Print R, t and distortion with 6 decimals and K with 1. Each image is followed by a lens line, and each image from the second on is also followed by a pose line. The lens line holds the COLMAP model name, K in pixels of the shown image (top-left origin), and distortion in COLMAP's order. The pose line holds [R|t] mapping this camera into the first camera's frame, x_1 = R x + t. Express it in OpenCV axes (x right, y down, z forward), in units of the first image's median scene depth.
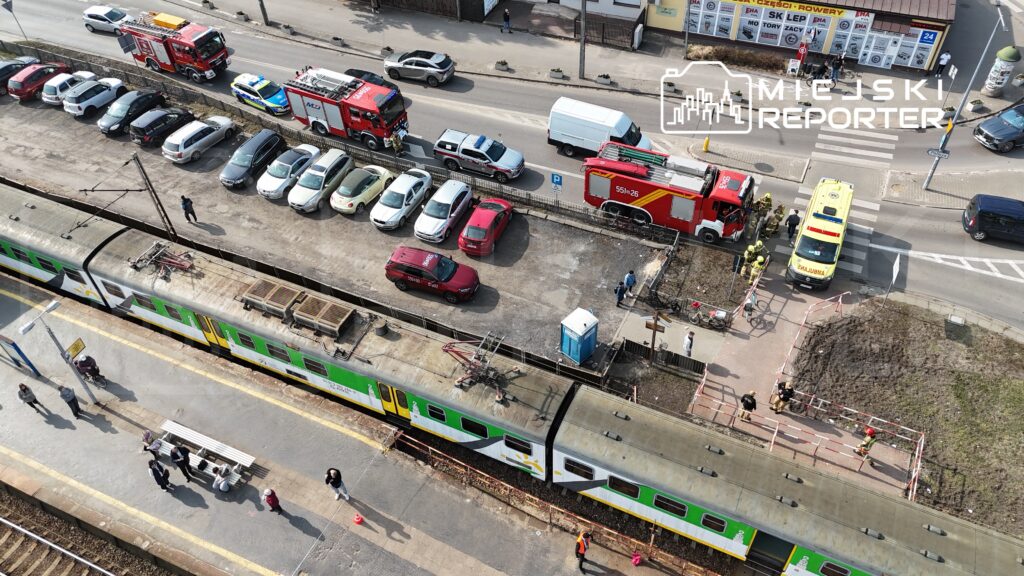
lens RADIAL K [[750.2, 0, 512.0], [0, 750.2, 288.0], [0, 0, 1]] dist [0.006657, -0.006825]
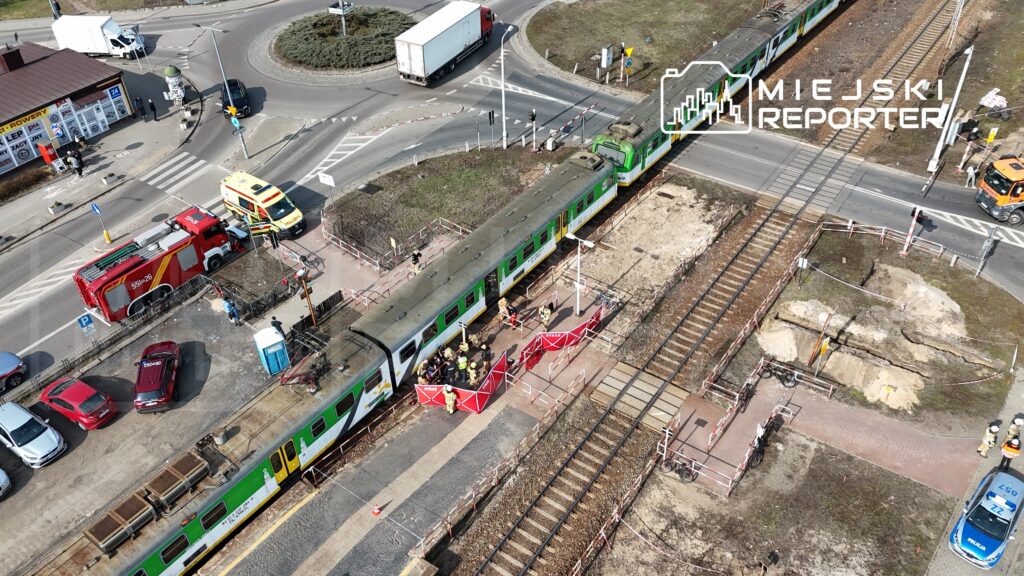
lens RADIAL K [[750.2, 0, 512.0], [0, 750.2, 288.0], [0, 0, 1]] dist [0.006657, -0.006825]
pose [[0.203959, -0.621550, 0.756357, -0.606421], [0.705198, 0.629169, 0.326868, -0.107193], [-0.679041, 0.466714, 0.566640, 0.023223]]
